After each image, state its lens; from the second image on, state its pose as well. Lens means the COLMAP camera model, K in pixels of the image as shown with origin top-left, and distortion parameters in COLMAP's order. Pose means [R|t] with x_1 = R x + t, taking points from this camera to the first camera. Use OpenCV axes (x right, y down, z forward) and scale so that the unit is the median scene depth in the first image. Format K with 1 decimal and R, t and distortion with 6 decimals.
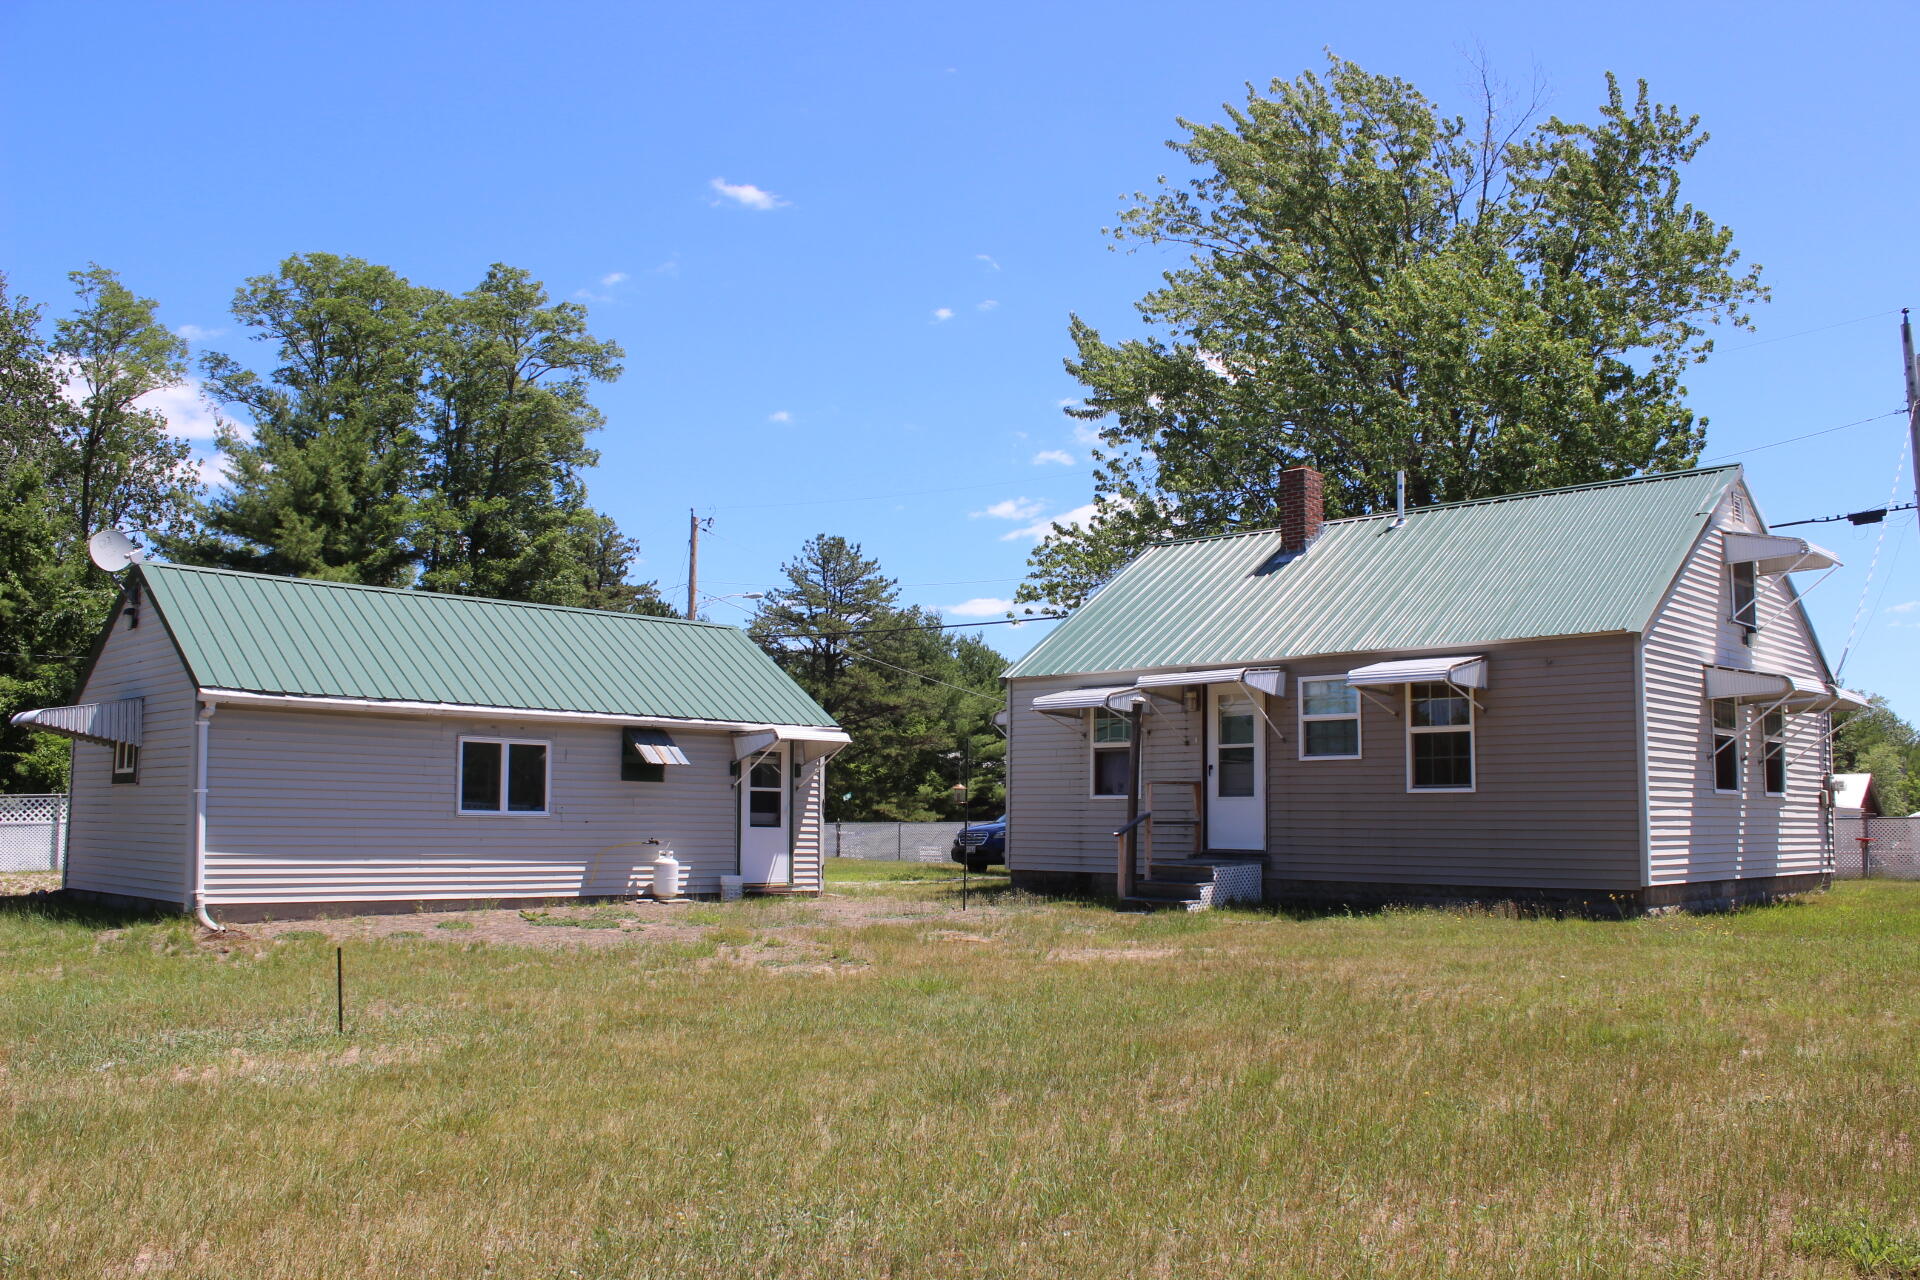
lens RADIAL K [[1606.0, 0, 960.3], [0, 1606.0, 644.2], [0, 0, 1]] dist [-0.154548, 0.134568]
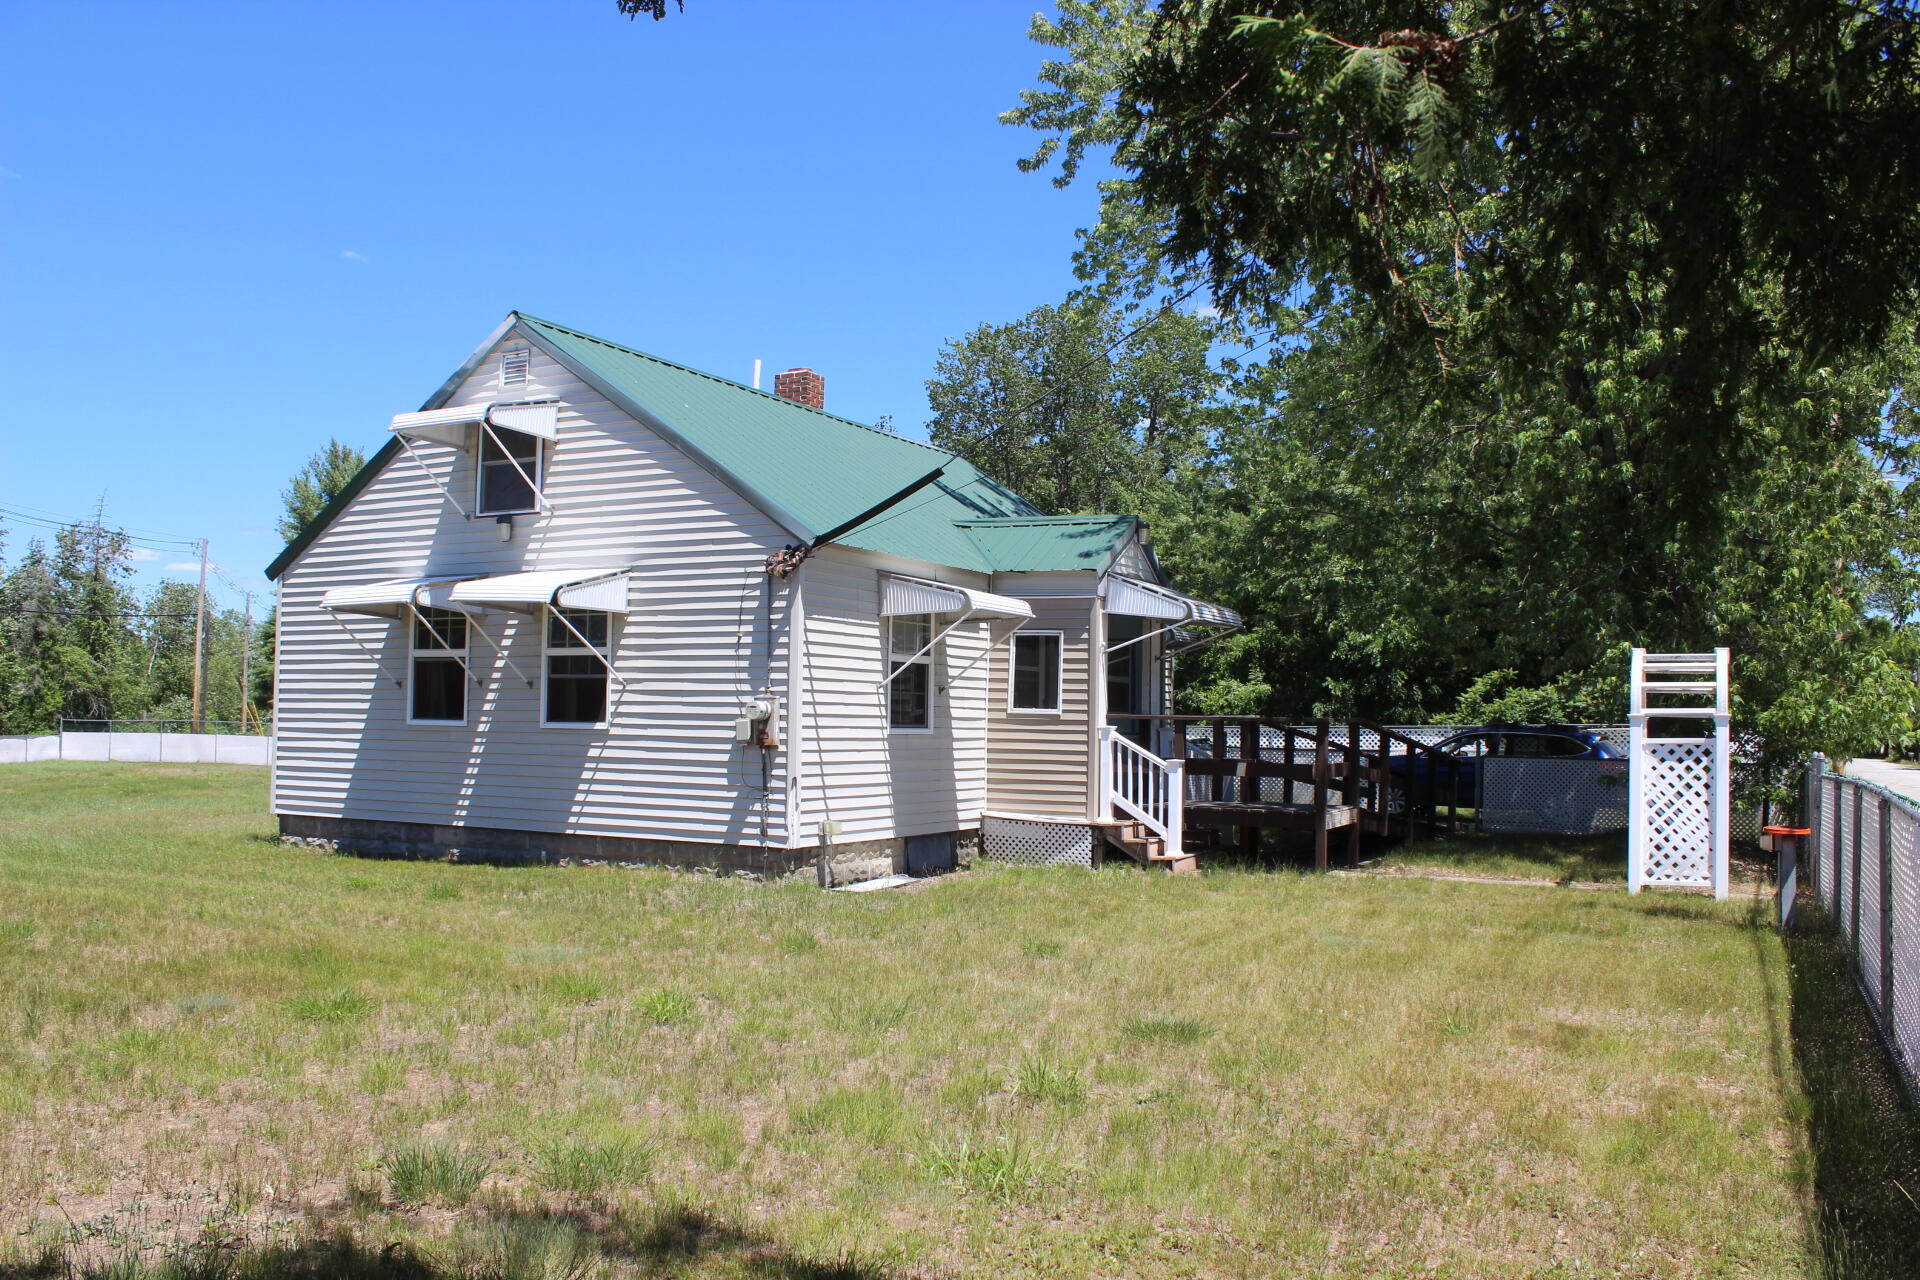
lens RADIAL K [[1606.0, 0, 957.7], [0, 1606.0, 641.3], [0, 0, 1]] dist [-0.154548, 0.134568]
pose [[0.275407, -0.034377, -0.960713, 1.377360], [0.111576, 0.993750, -0.003574, 0.083831], [0.954831, -0.106208, 0.277521, 1.016058]]
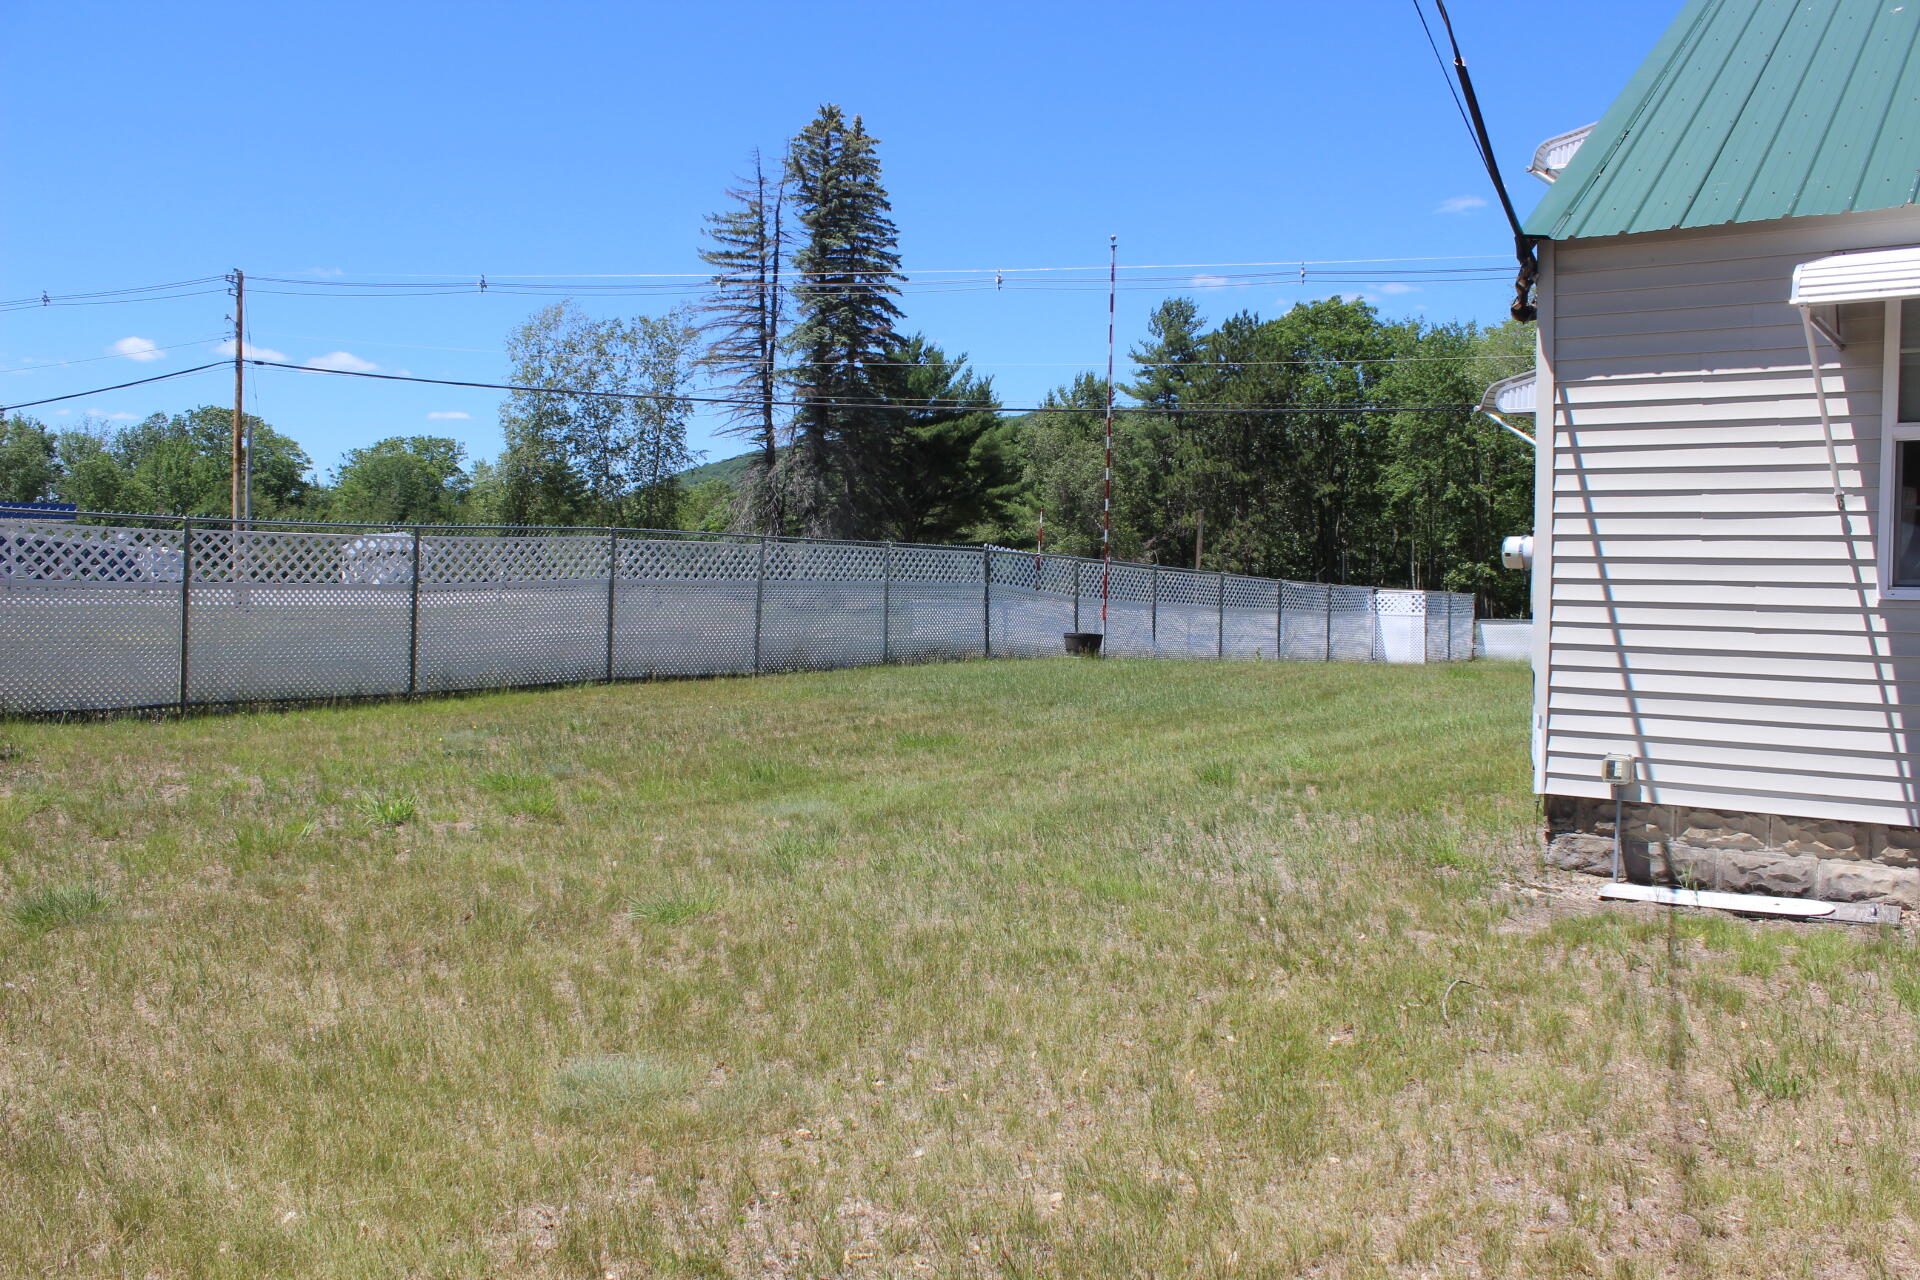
lens RADIAL K [[1606.0, 0, 960.8], [0, 1606.0, 649.6], [0, 0, 1]] dist [-0.154548, 0.134568]
pose [[-0.993645, 0.007848, -0.112289, 0.842073], [0.016810, 0.996726, -0.079089, 0.160132], [0.111301, -0.080474, -0.990523, 1.535244]]
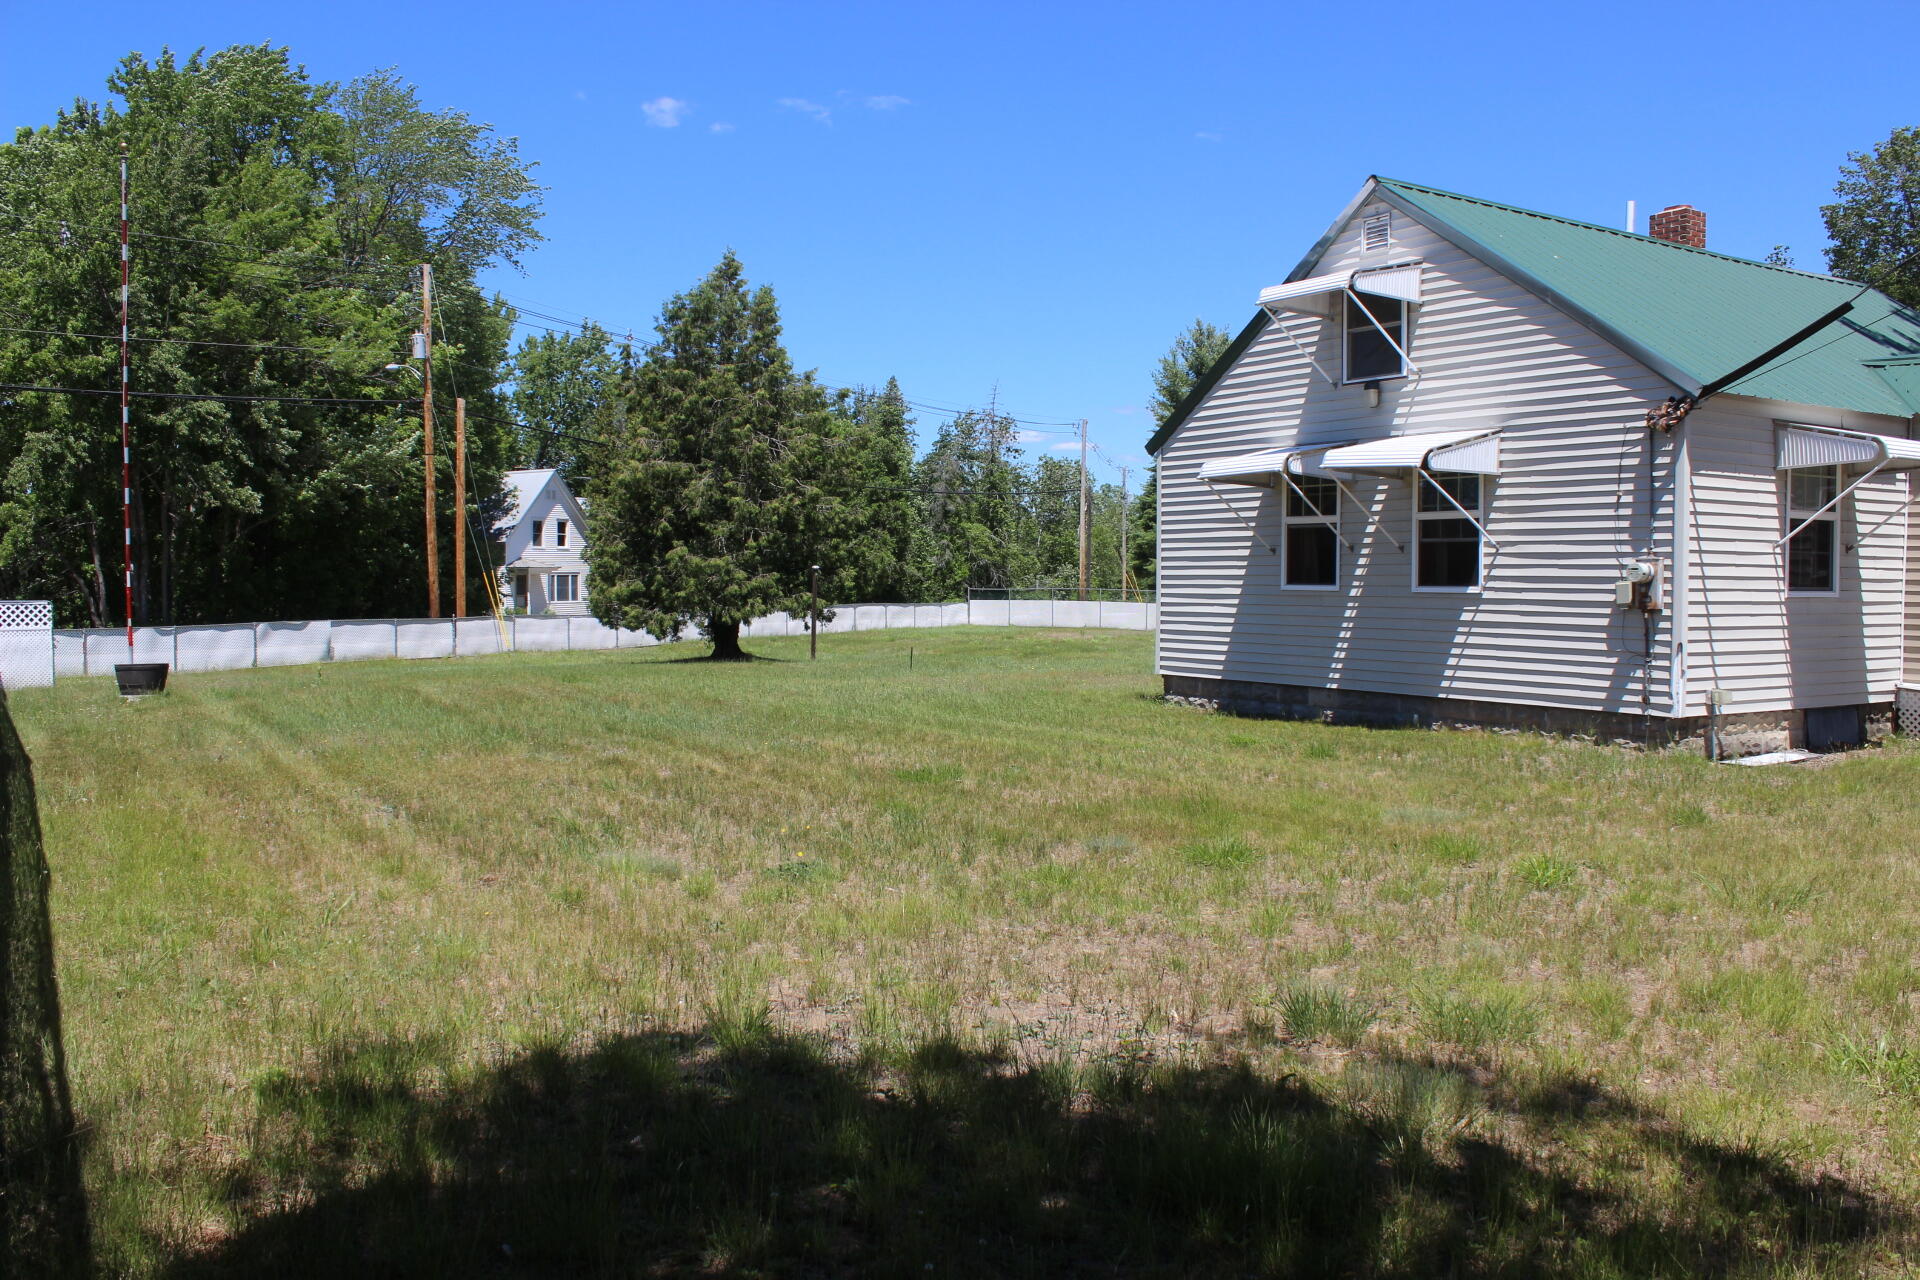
lens RADIAL K [[1606.0, 0, 969.1], [0, 1606.0, 634.8], [0, 0, 1]] dist [-0.154548, 0.134568]
pose [[-0.240409, 0.043055, -0.969716, 1.382463], [0.125124, 0.992056, 0.013026, 0.083785], [0.962573, -0.118203, -0.243886, 1.010419]]
